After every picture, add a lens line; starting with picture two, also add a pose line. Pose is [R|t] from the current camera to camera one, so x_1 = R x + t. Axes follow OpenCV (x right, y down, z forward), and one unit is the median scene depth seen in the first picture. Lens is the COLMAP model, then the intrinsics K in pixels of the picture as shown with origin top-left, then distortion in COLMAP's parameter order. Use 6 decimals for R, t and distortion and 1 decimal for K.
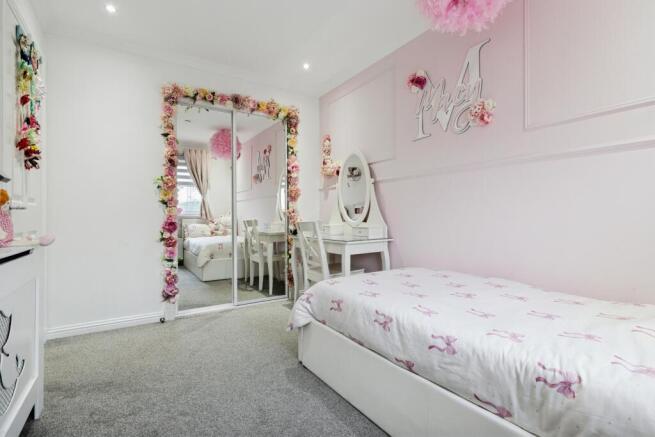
lens RADIAL K [[310.8, 0, 326.2], [0, 310.8, 217.0], [0, 0, 1]] dist [0.000474, -0.000070]
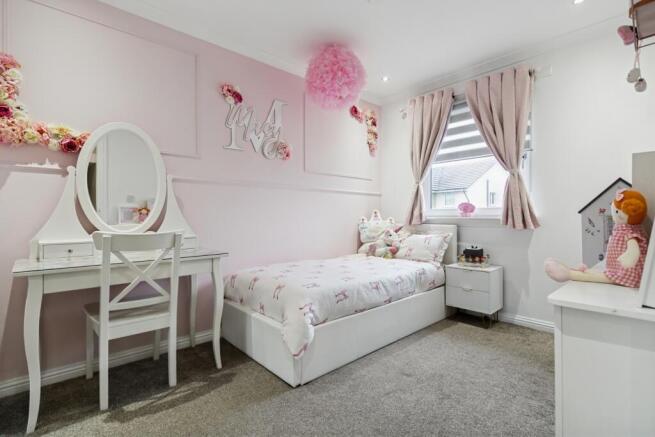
lens RADIAL K [[310.8, 0, 326.2], [0, 310.8, 217.0], [0, 0, 1]] dist [0.000474, -0.000070]
pose [[-0.167238, 0.003743, 0.985909, -1.151932], [0.000042, 0.999993, -0.003789, -0.022813], [-0.985917, -0.000592, -0.167237, 1.251747]]
